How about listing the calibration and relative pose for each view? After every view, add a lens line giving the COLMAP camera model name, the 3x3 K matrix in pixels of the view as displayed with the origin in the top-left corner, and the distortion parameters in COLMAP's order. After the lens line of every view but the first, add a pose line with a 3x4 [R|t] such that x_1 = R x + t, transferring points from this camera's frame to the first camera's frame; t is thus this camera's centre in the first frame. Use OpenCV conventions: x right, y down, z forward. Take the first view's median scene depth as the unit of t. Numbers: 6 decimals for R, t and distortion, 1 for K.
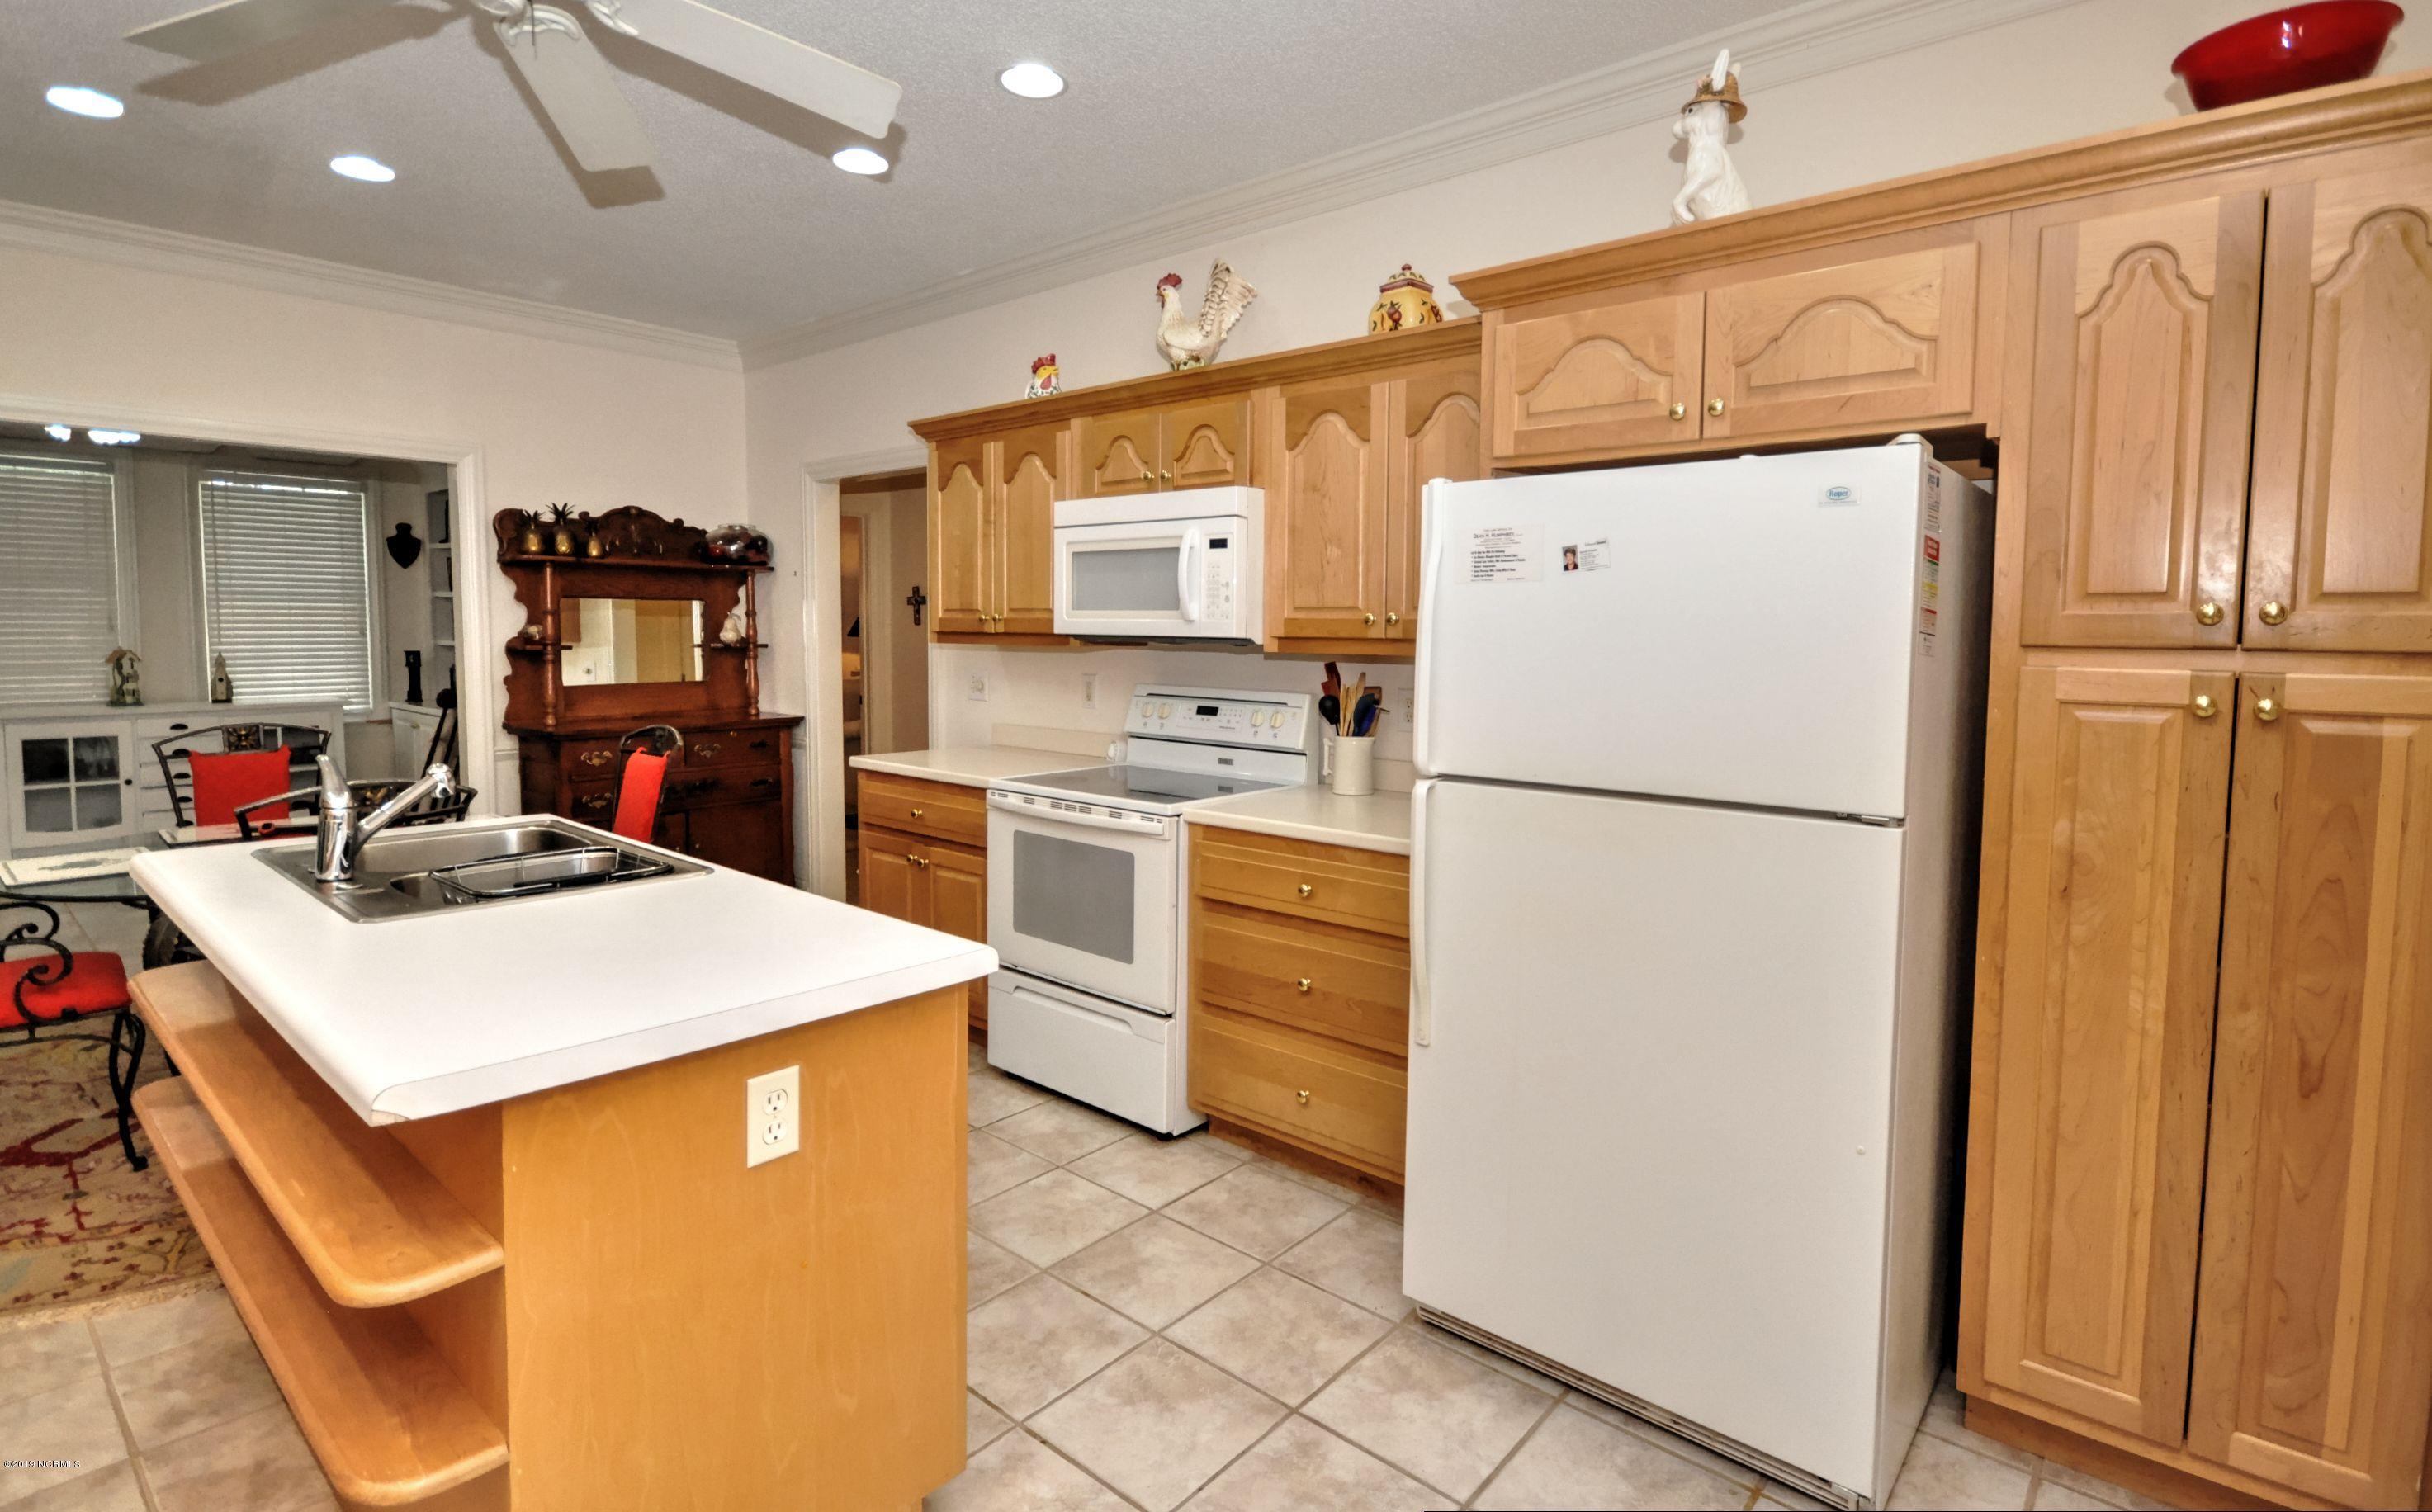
lens RADIAL K [[1184.1, 0, 1242.6], [0, 1184.1, 707.5], [0, 0, 1]] dist [-0.001827, 0.000900]
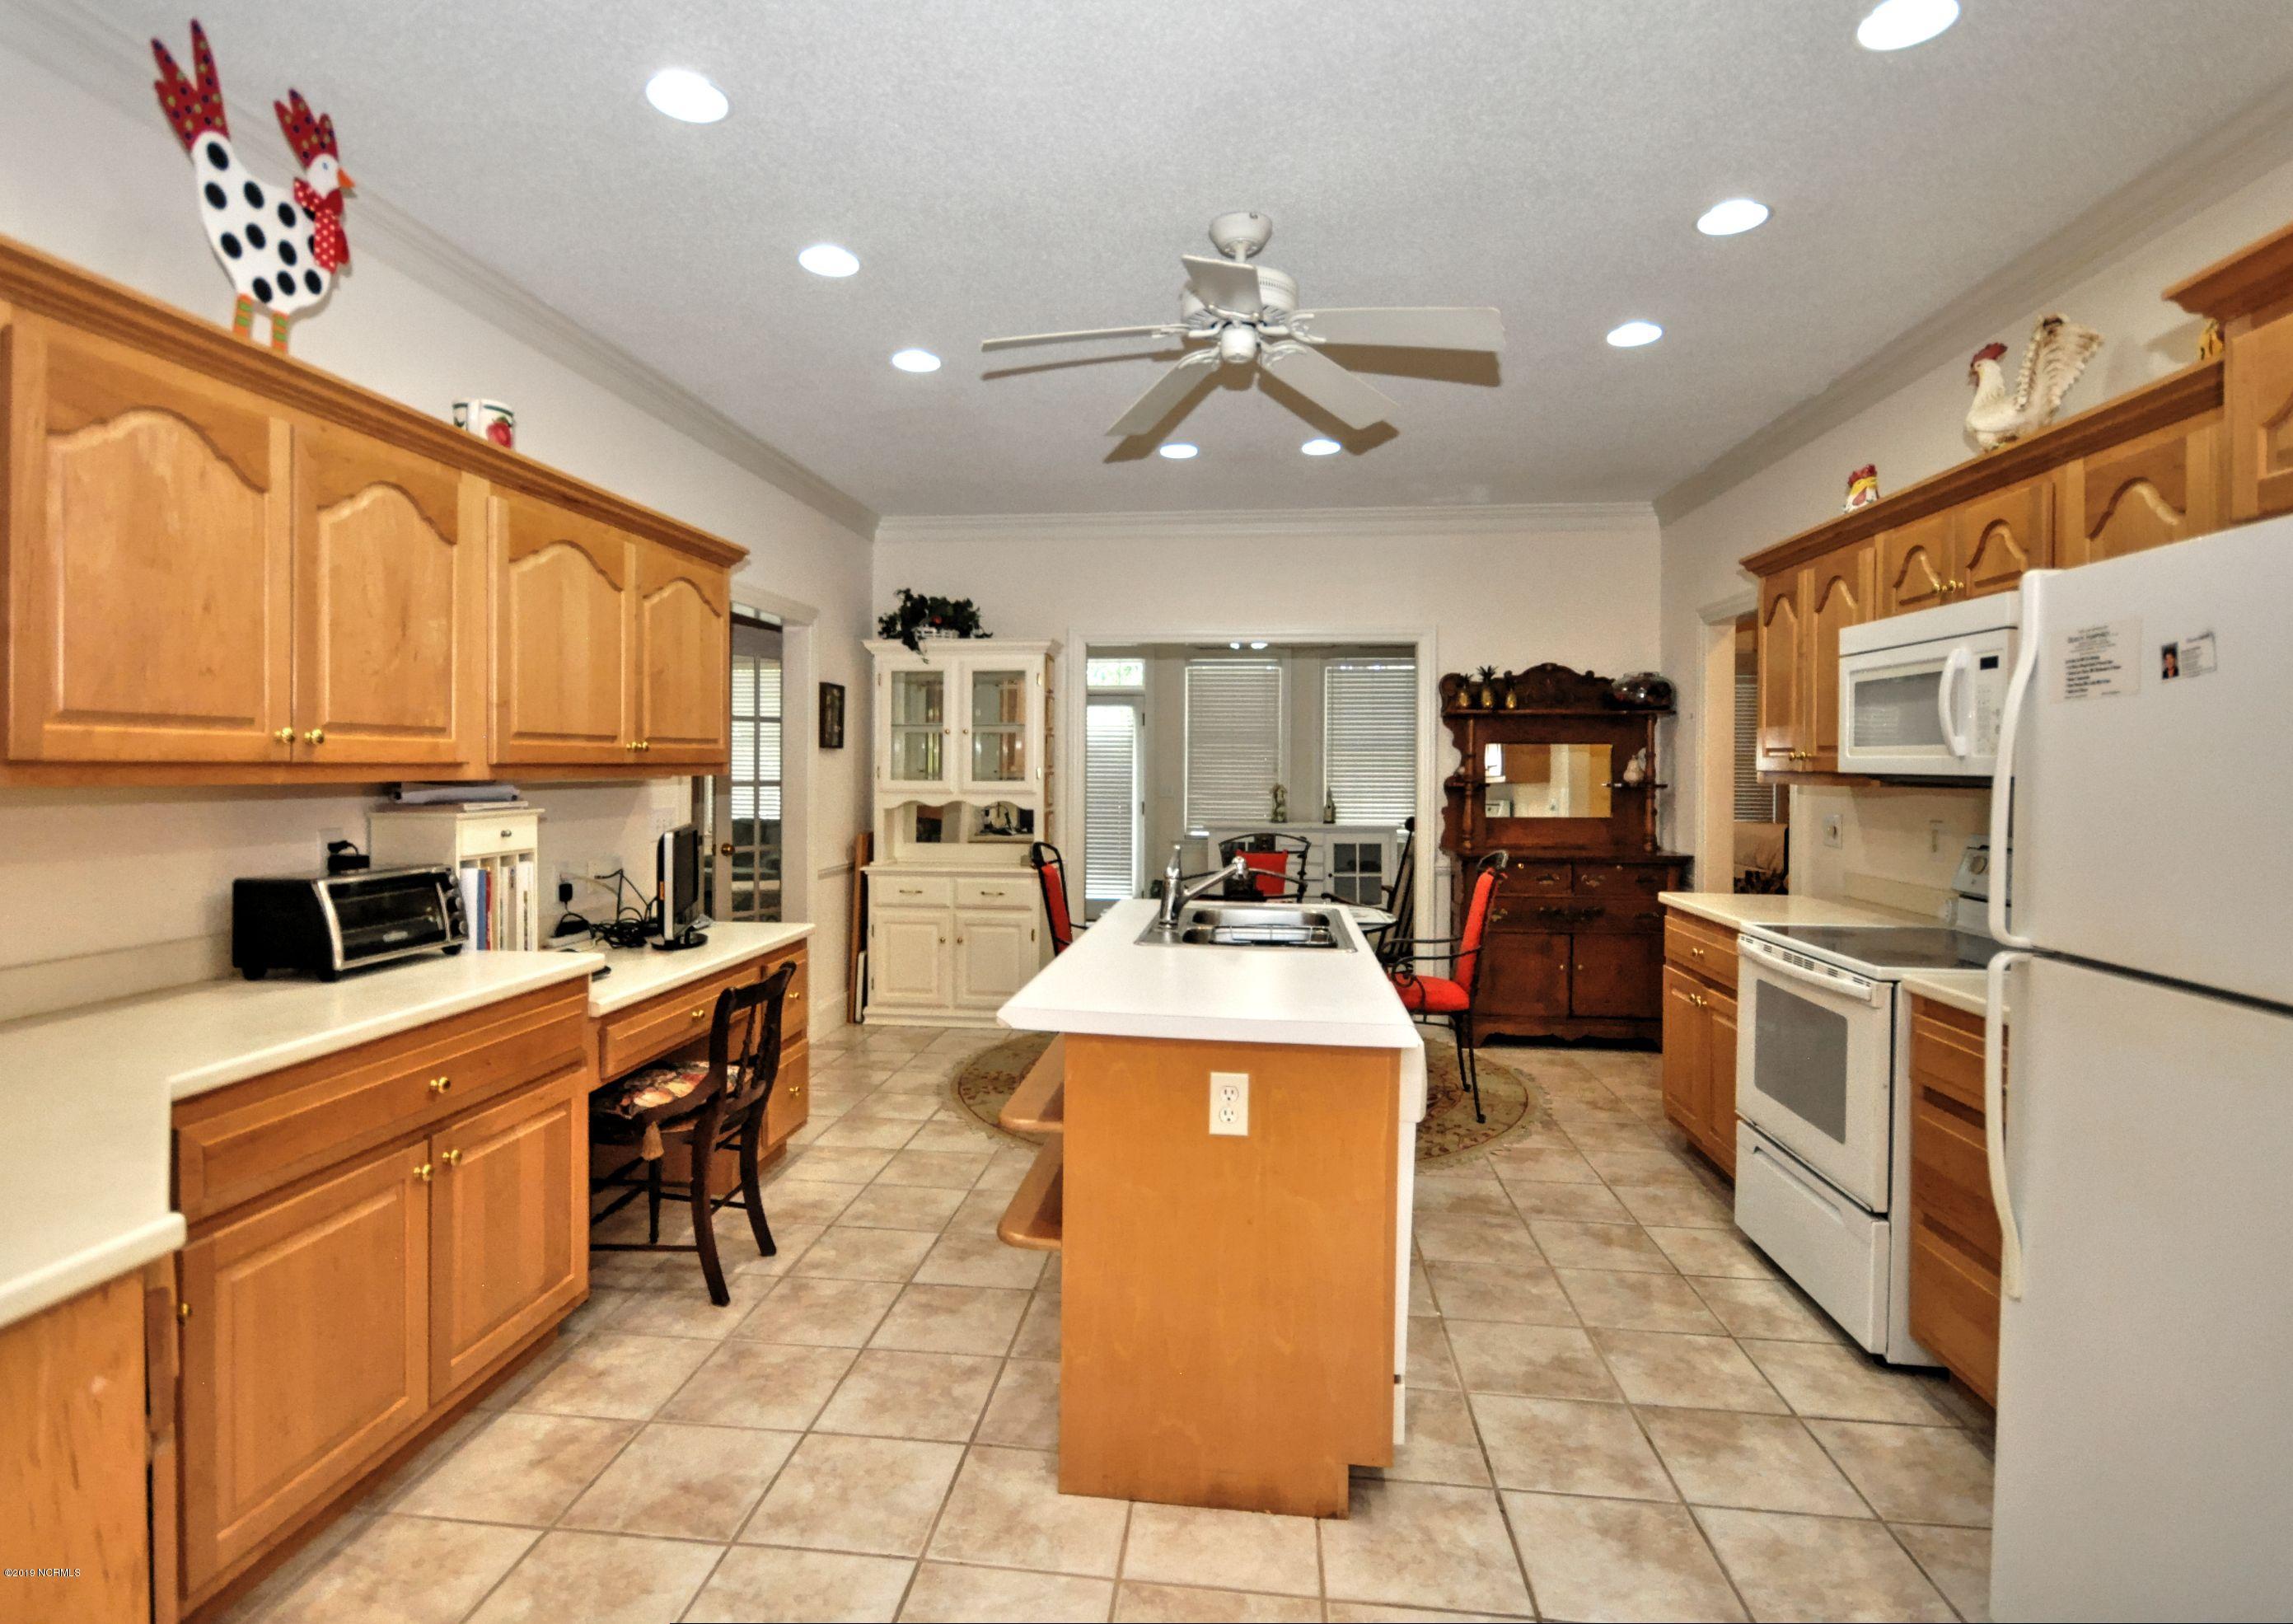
lens RADIAL K [[1201.5, 0, 1109.2], [0, 1201.5, 784.4], [0, 0, 1]] dist [0.007185, -0.004905]
pose [[0.528794, 0.009430, -0.848698, 0.341184], [-0.059487, 0.997891, -0.025976, 0.003859], [0.846663, 0.064222, 0.528239, 0.041663]]
